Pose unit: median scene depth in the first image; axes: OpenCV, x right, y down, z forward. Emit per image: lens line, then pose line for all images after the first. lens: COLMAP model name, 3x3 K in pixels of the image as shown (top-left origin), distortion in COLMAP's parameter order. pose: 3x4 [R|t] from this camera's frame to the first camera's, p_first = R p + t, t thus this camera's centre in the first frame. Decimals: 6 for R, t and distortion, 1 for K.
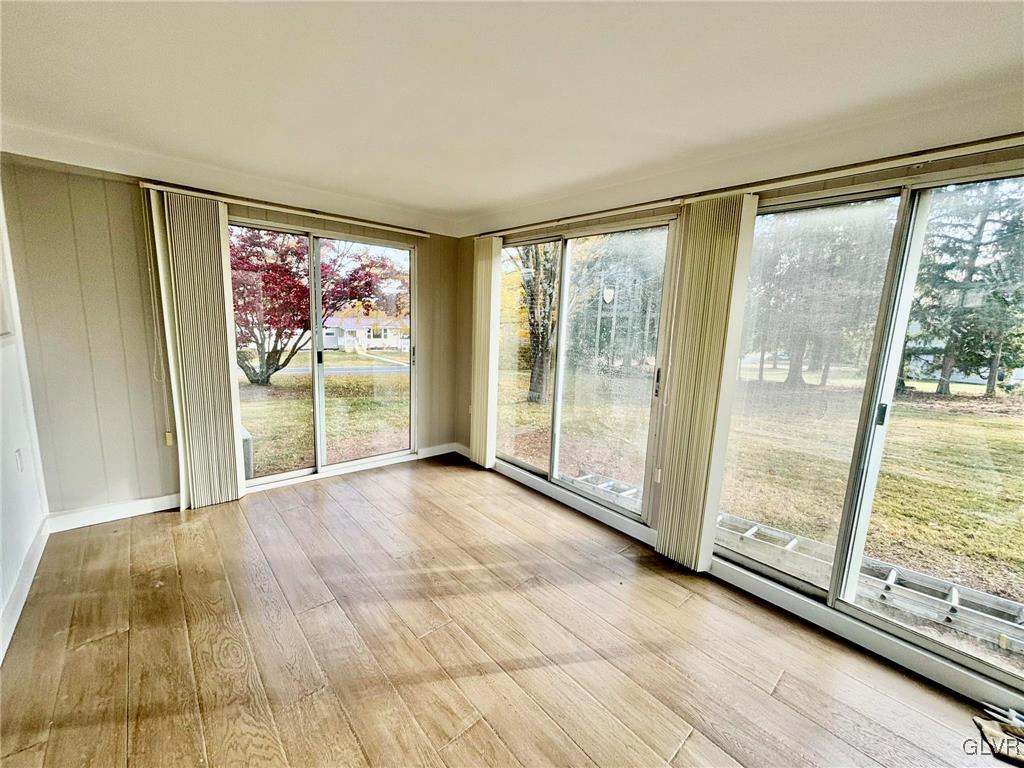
lens RADIAL K [[409.7, 0, 511.6], [0, 409.7, 385.0], [0, 0, 1]] dist [0.004301, -0.001143]
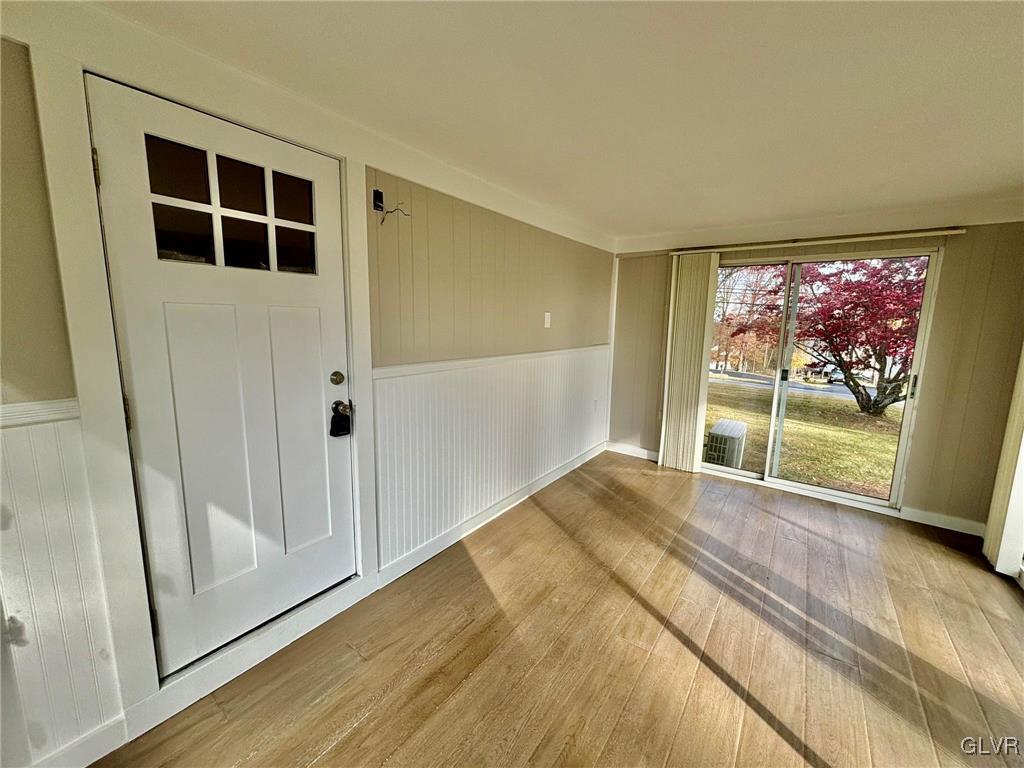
lens RADIAL K [[409.7, 0, 514.4], [0, 409.7, 382.5], [0, 0, 1]] dist [0.004301, -0.001143]
pose [[0.224652, 0.113496, -0.967807, 0.396390], [-0.172013, 0.982216, 0.075257, -0.007459], [0.959137, 0.149569, 0.240179, 0.075222]]
